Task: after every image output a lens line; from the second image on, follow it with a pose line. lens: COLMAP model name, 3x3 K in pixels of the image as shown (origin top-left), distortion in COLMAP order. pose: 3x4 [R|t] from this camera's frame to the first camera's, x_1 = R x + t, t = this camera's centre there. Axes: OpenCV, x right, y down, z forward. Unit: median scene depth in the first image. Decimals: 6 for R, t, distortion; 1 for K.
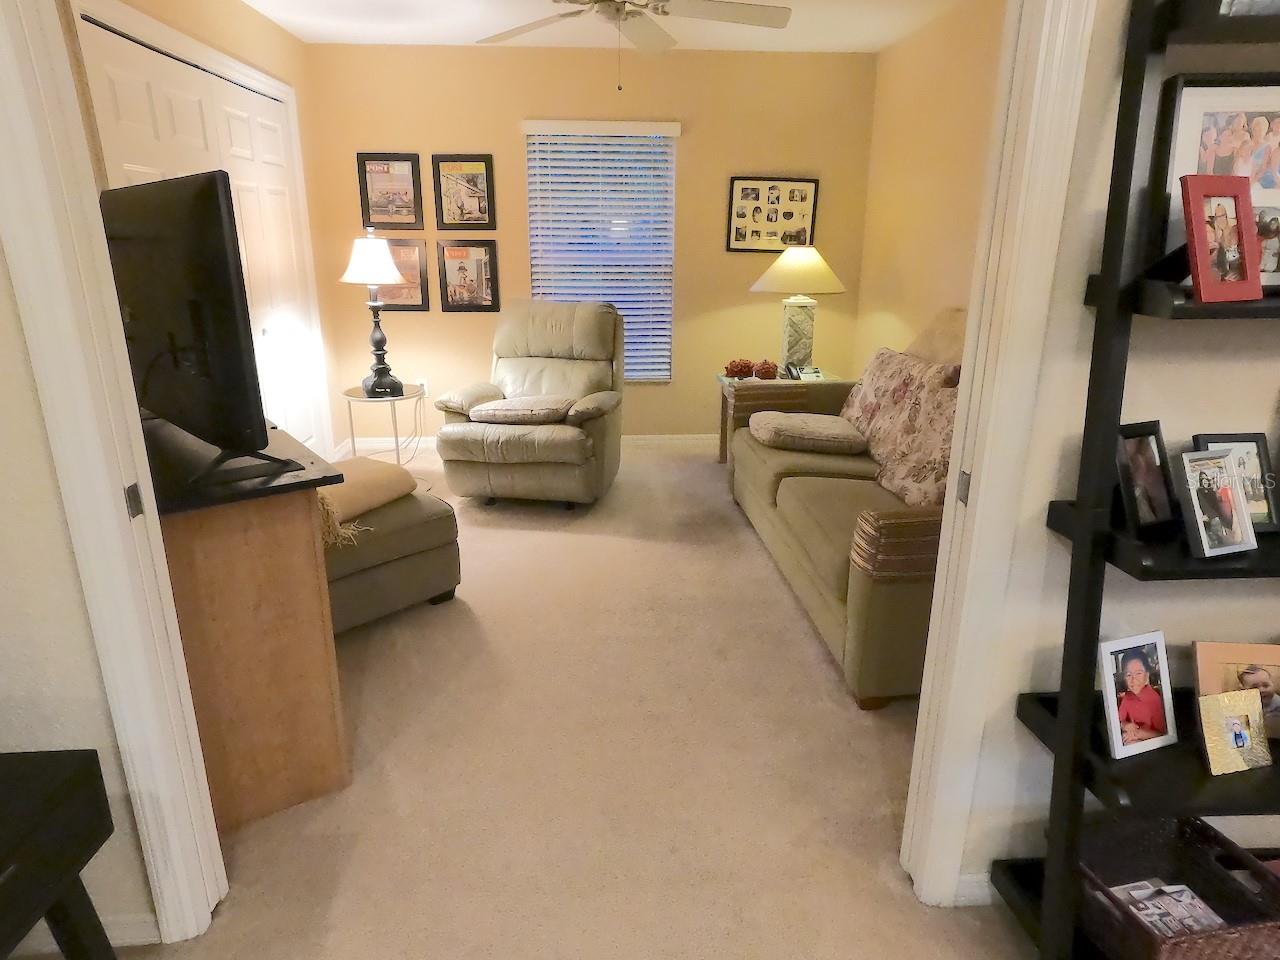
lens RADIAL K [[794.1, 0, 628.5], [0, 794.1, 472.5], [0, 0, 1]] dist [-0.009536, 0.008208]
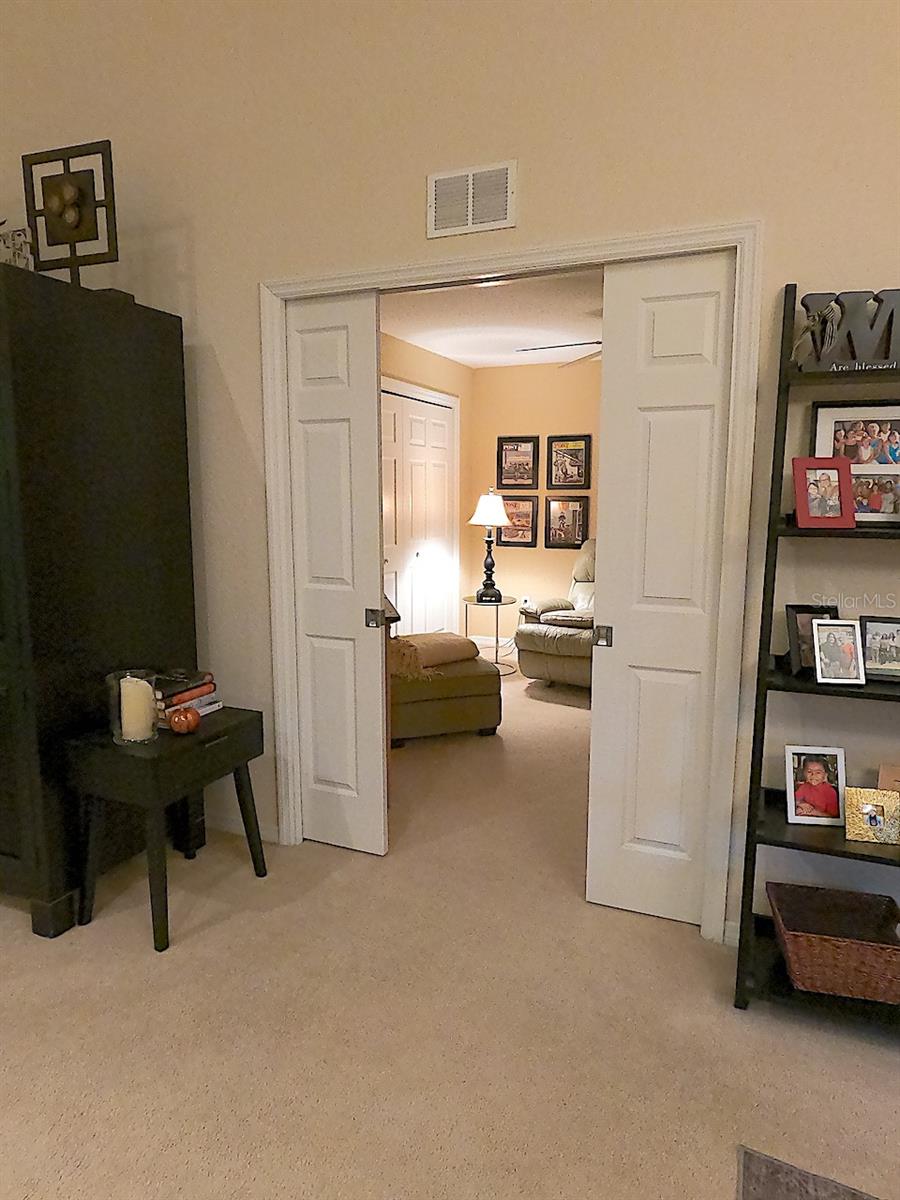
lens RADIAL K [[744.4, 0, 457.8], [0, 744.4, 604.5], [0, 0, 1]] dist [-0.009536, 0.008208]
pose [[0.899157, 0.064693, -0.432819, 0.221130], [-0.125668, 0.985528, -0.113761, 0.066387], [0.419196, 0.156680, 0.894274, -0.216120]]
